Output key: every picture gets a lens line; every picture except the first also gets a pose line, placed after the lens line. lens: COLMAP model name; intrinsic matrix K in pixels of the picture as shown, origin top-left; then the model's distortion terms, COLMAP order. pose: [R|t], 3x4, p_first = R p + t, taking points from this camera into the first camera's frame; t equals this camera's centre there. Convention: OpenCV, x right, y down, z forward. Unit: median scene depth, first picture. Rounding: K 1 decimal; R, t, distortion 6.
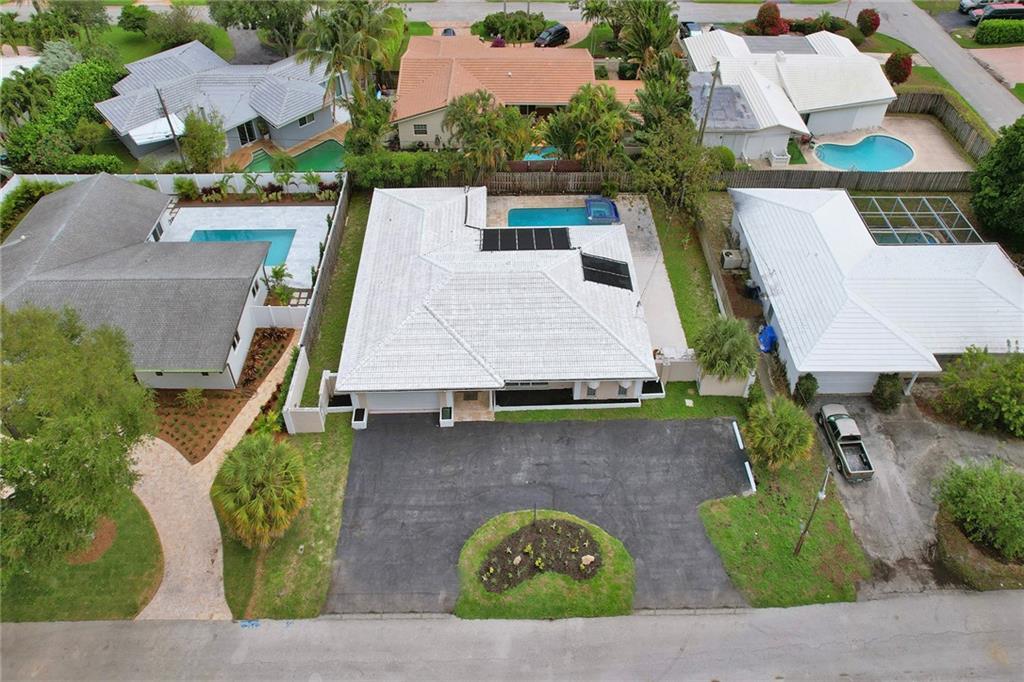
lens RADIAL K [[636.8, 0, 514.2], [0, 636.8, 248.7], [0, 0, 1]] dist [-0.074206, 0.062102]
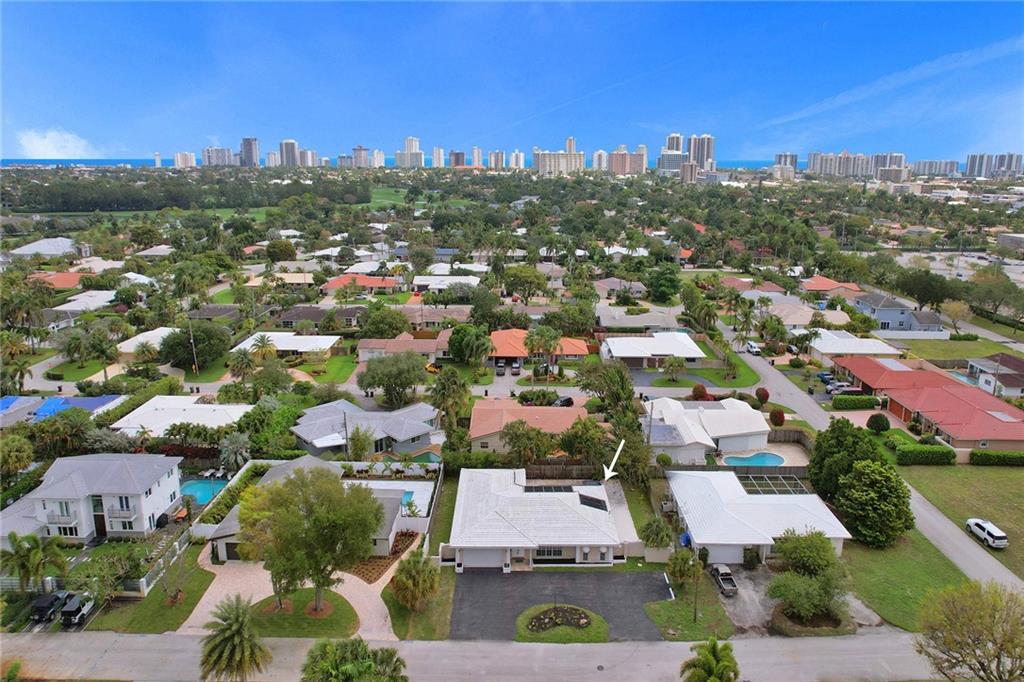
lens RADIAL K [[654.3, 0, 504.4], [0, 654.3, 343.2], [0, 0, 1]] dist [-0.028130, 0.002270]
pose [[0.999285, 0.010855, -0.036209, -0.044069], [-0.026854, 0.877992, -0.477921, 0.507522], [0.026603, 0.478552, 0.877656, -0.822635]]
